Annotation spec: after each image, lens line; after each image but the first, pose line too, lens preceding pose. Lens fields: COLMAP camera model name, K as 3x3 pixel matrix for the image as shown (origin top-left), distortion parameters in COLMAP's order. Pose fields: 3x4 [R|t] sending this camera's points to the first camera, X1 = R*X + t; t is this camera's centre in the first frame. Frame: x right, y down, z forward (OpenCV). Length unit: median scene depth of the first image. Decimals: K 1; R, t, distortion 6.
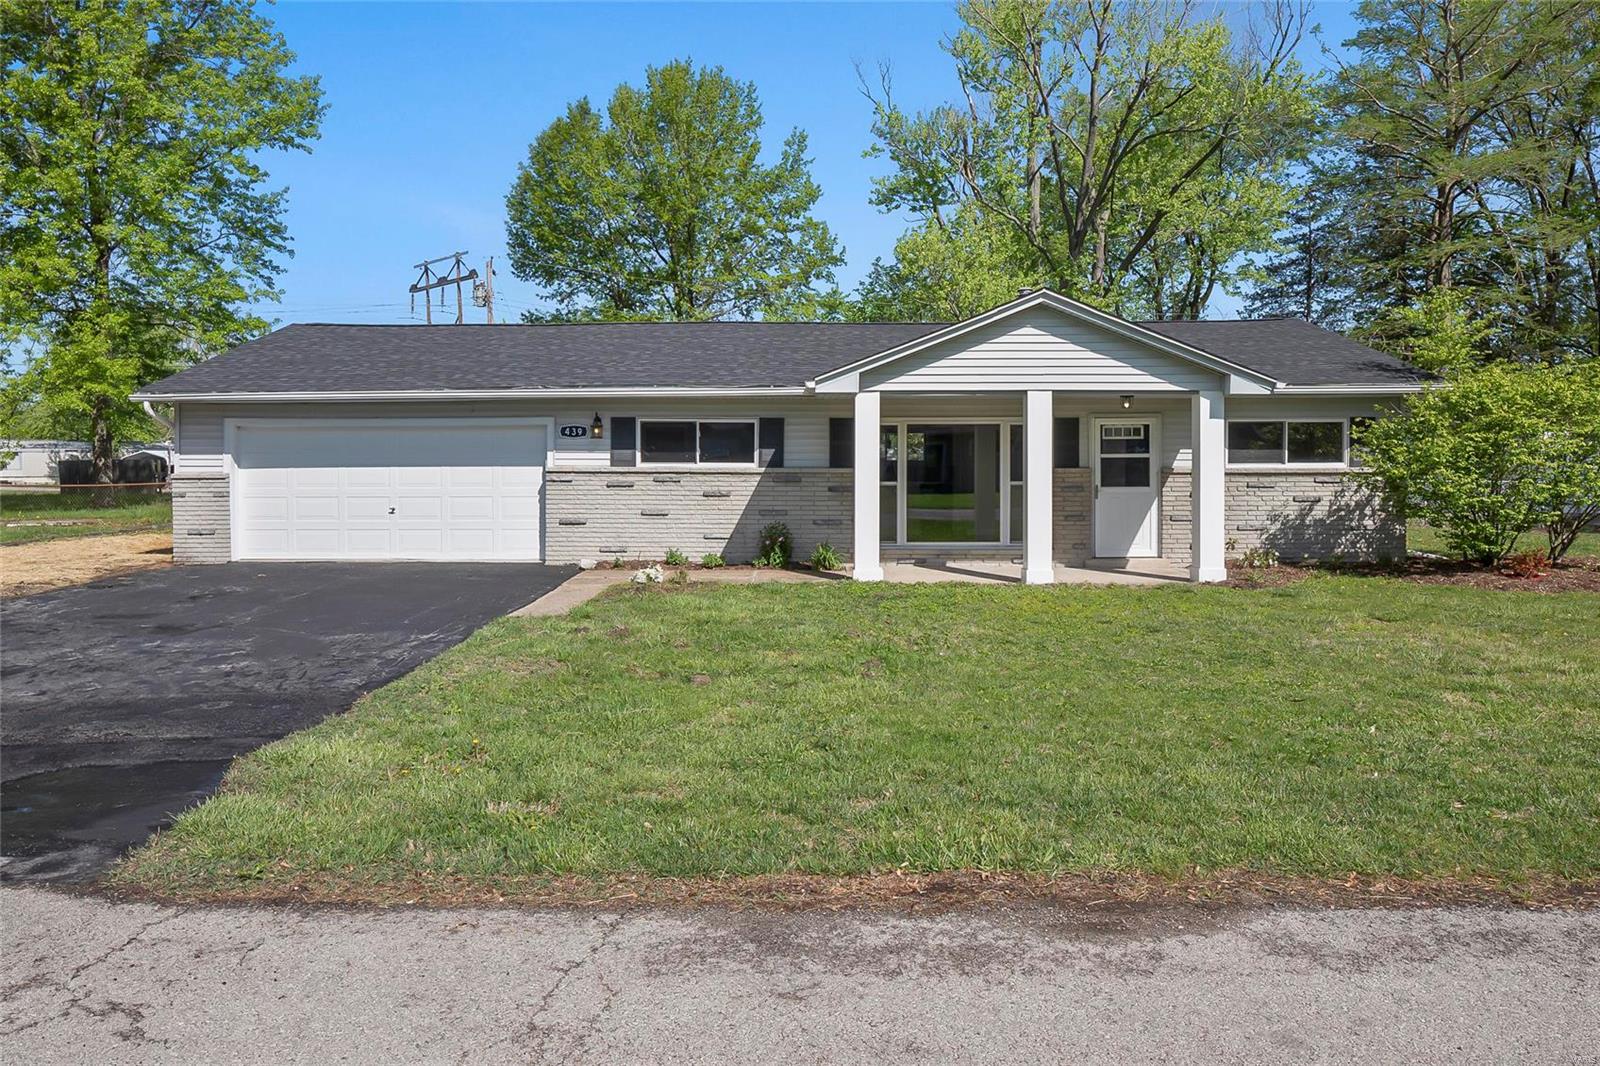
lens RADIAL K [[1108.6, 0, 802.8], [0, 1108.6, 477.6], [0, 0, 1]] dist [0.001095, -0.002679]
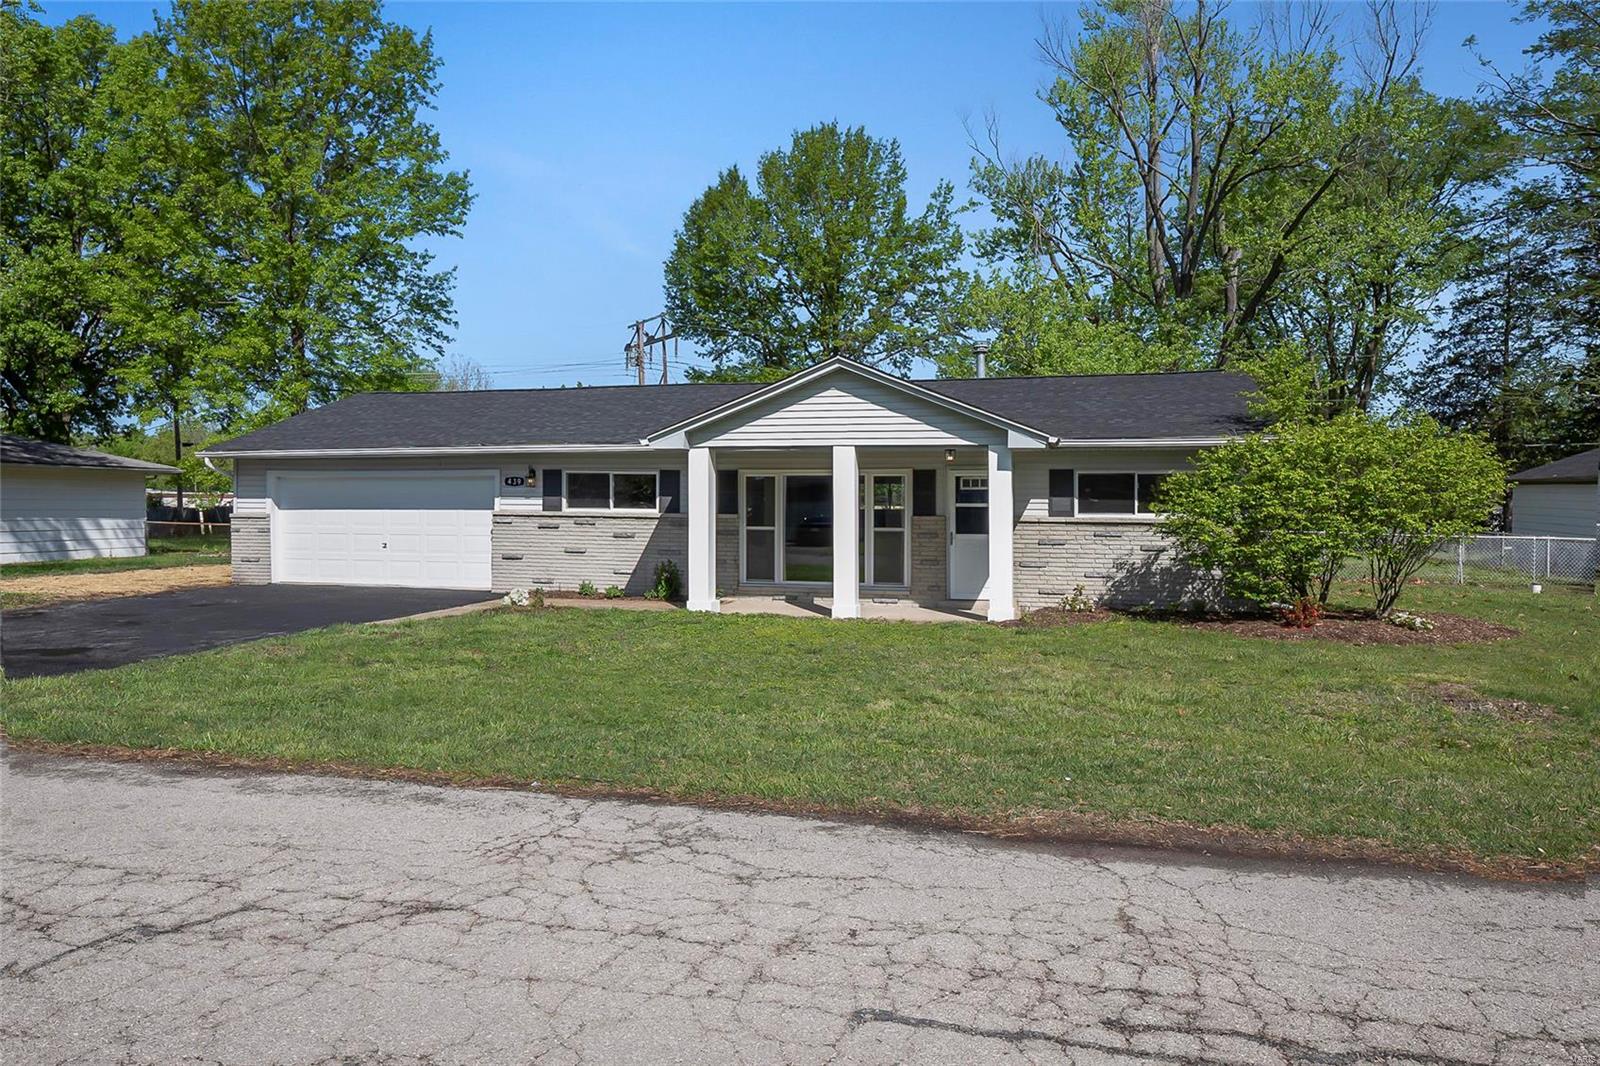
lens RADIAL K [[1152.6, 0, 800.7], [0, 1152.6, 530.8], [0, 0, 1]] dist [-0.002620, 0.006989]
pose [[0.966779, 0.012971, -0.255283, 0.407341], [-0.012717, 0.999916, 0.002643, 0.004490], [0.255295, 0.000692, 0.966863, -0.121734]]
